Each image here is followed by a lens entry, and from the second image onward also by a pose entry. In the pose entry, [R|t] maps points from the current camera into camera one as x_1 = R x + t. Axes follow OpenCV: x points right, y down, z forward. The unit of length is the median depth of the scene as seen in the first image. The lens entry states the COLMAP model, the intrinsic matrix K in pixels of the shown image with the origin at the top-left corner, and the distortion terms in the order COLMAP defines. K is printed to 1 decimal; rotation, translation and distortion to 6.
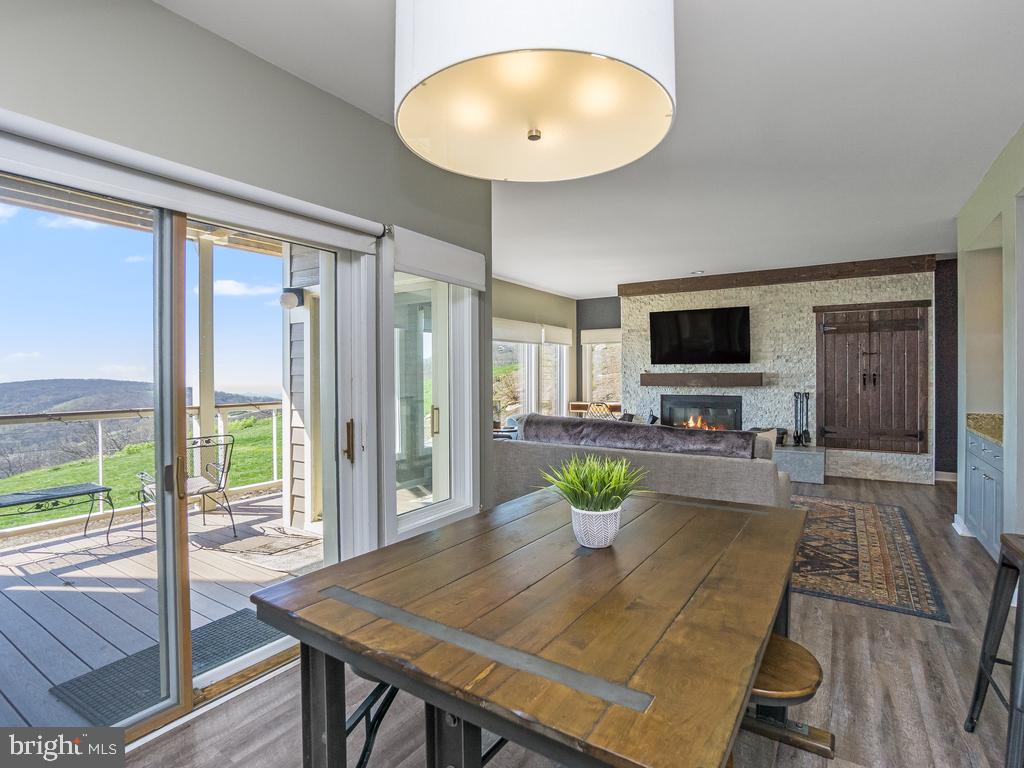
lens RADIAL K [[513.8, 0, 509.1], [0, 513.8, 374.0], [0, 0, 1]] dist [-0.051958, 0.033491]
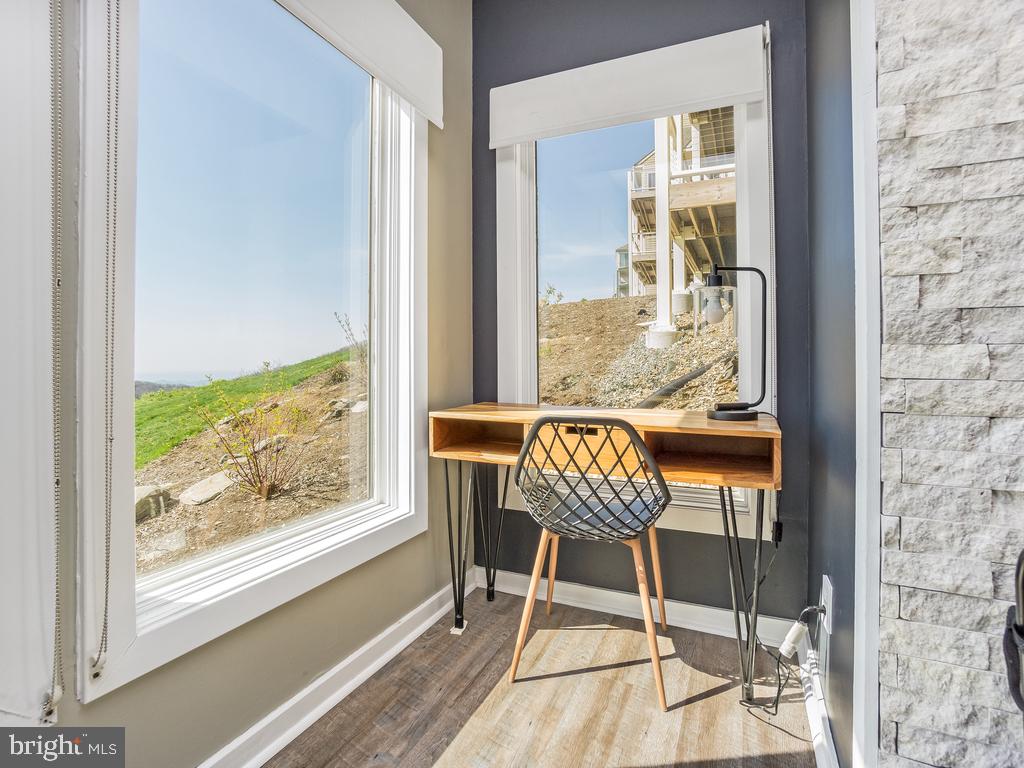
lens RADIAL K [[513.8, 0, 509.1], [0, 513.8, 374.0], [0, 0, 1]] dist [-0.051958, 0.033491]
pose [[0.989345, -0.000163, 0.145590, 0.140468], [-0.003063, 0.999755, 0.021937, 0.043348], [-0.145557, -0.022149, 0.989102, 0.943989]]
